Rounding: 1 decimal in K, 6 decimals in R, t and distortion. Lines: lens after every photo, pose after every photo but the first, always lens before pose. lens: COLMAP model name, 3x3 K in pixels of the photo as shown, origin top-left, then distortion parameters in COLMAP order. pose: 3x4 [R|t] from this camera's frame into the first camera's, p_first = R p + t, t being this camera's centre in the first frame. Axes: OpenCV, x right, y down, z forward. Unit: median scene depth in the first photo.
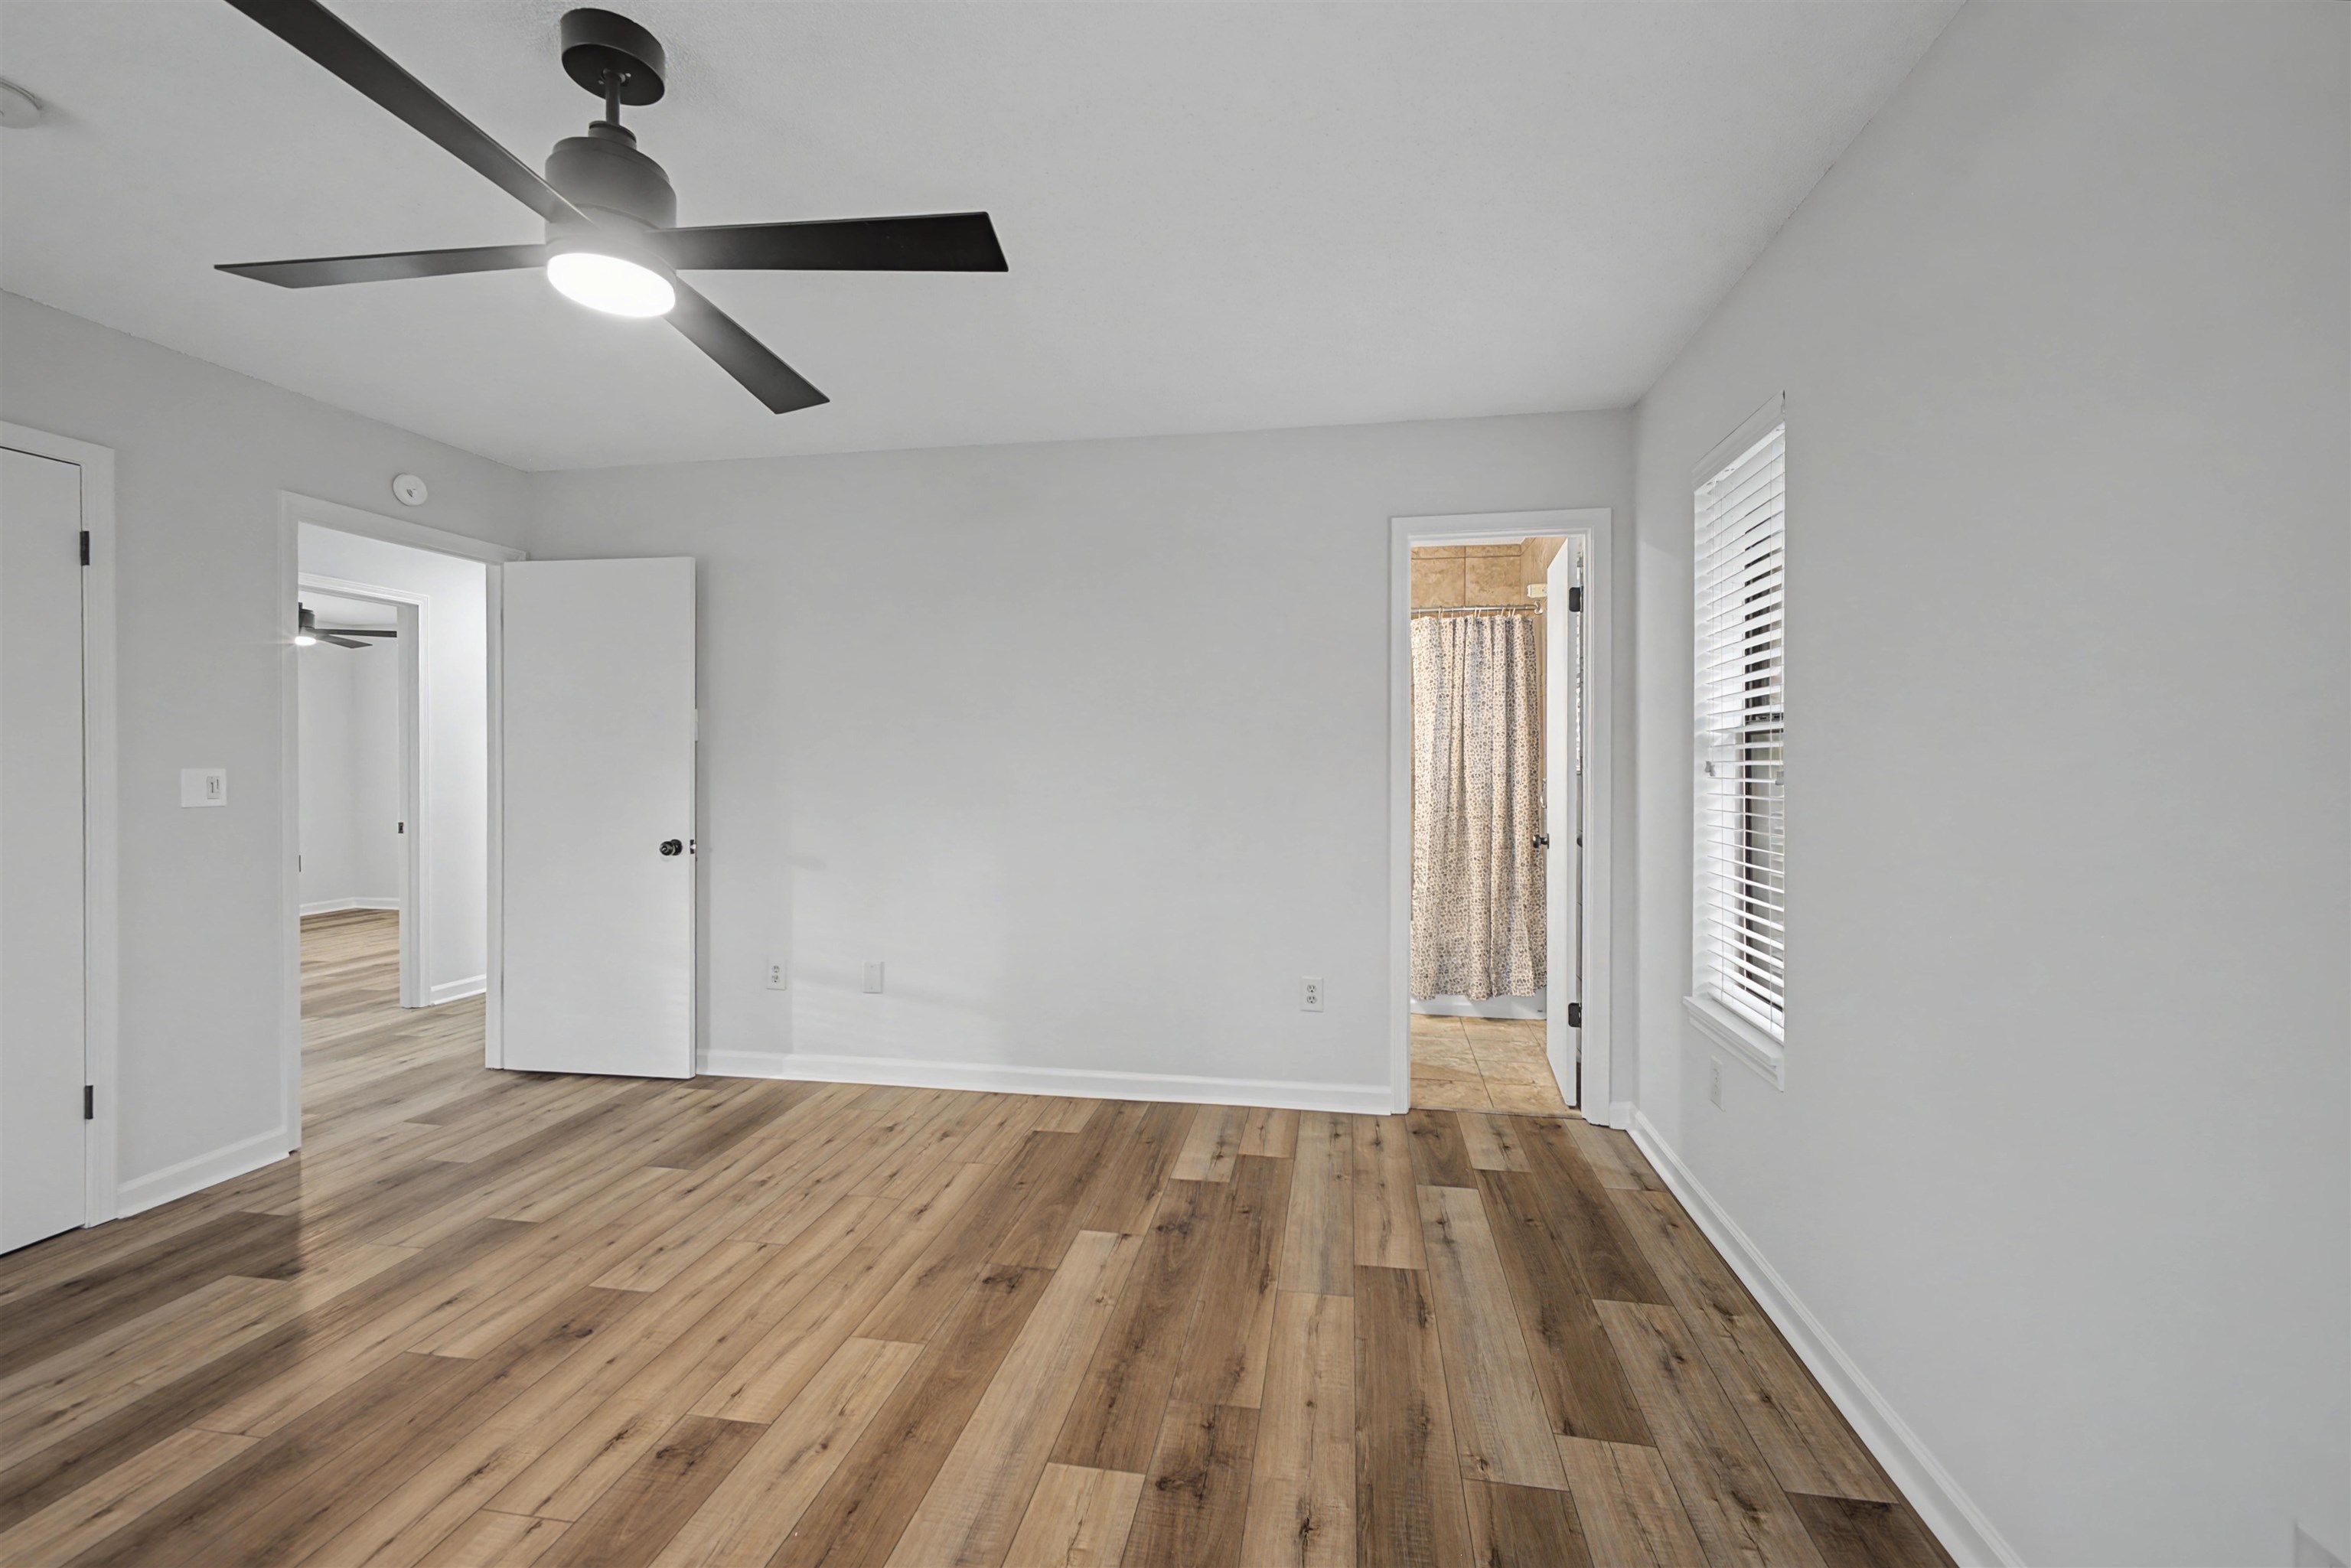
lens RADIAL K [[982.9, 0, 1178.3], [0, 982.9, 769.1], [0, 0, 1]] dist [0.017052, 0.000201]
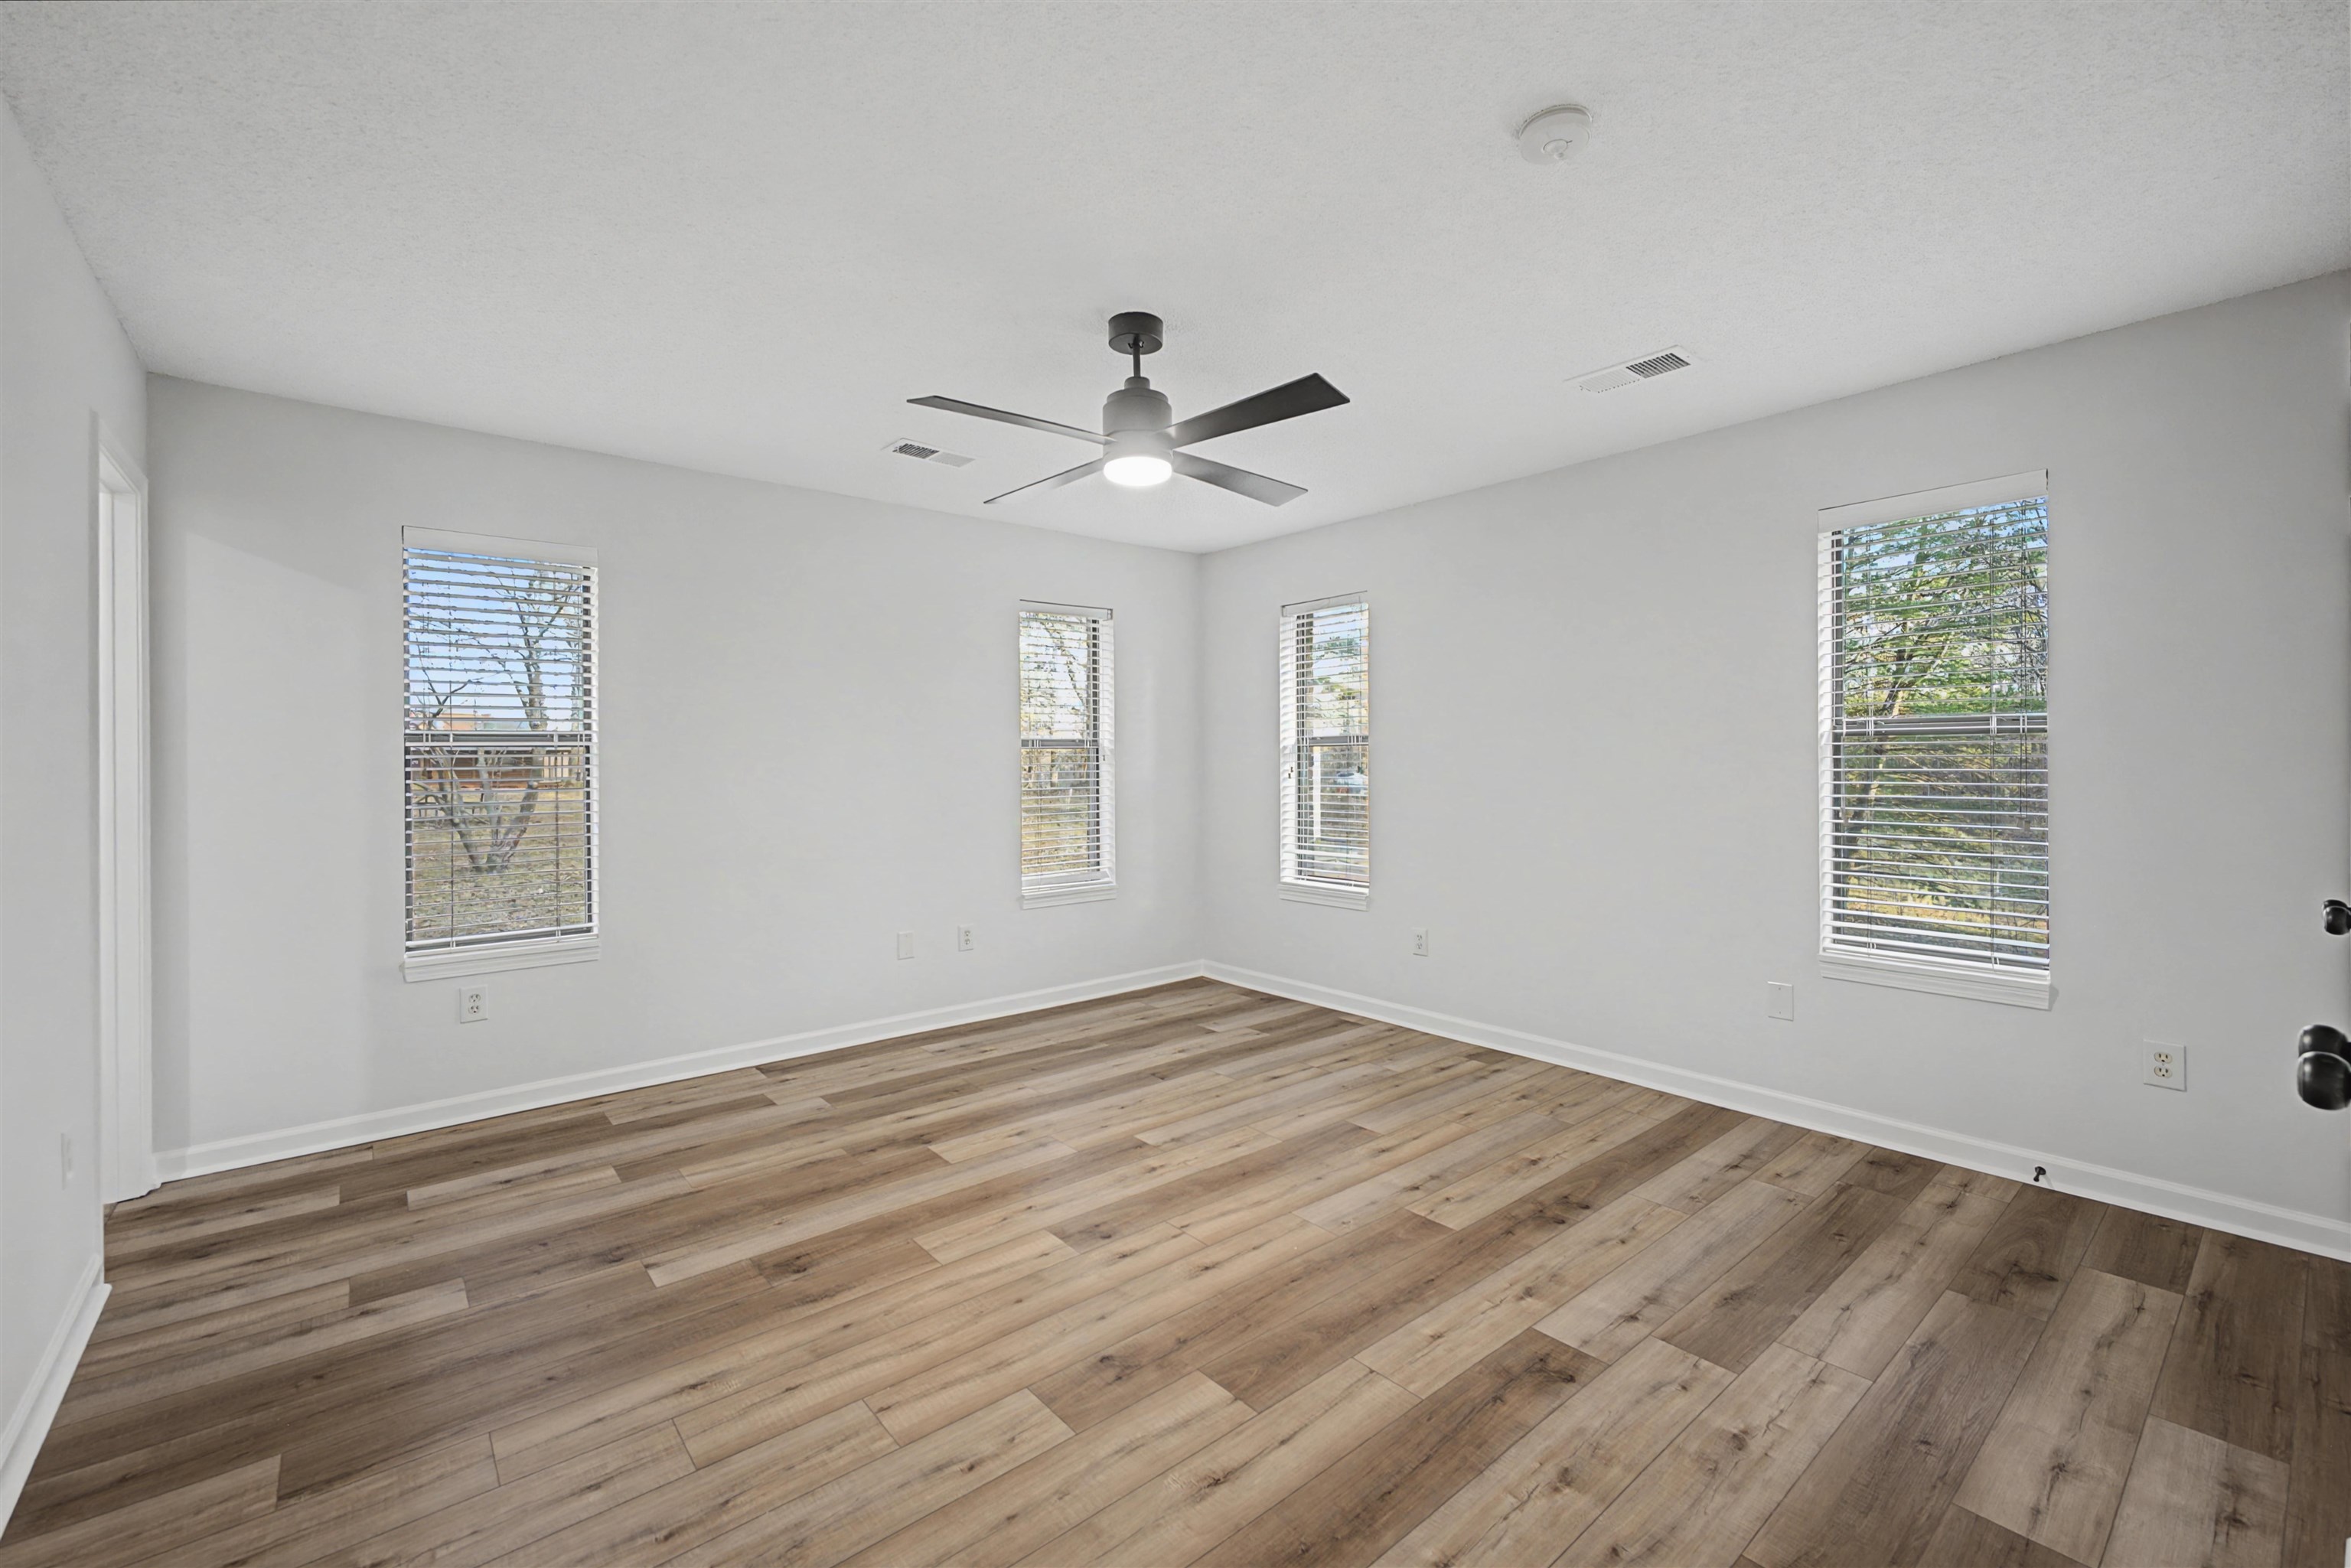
lens RADIAL K [[982.9, 0, 1172.8], [0, 982.9, 770.5], [0, 0, 1]] dist [0.017052, 0.000201]
pose [[-0.759671, 0.005180, 0.650287, -1.242615], [0.016660, 0.999795, 0.011498, 0.000013], [-0.650095, 0.019569, -0.759601, 1.642323]]
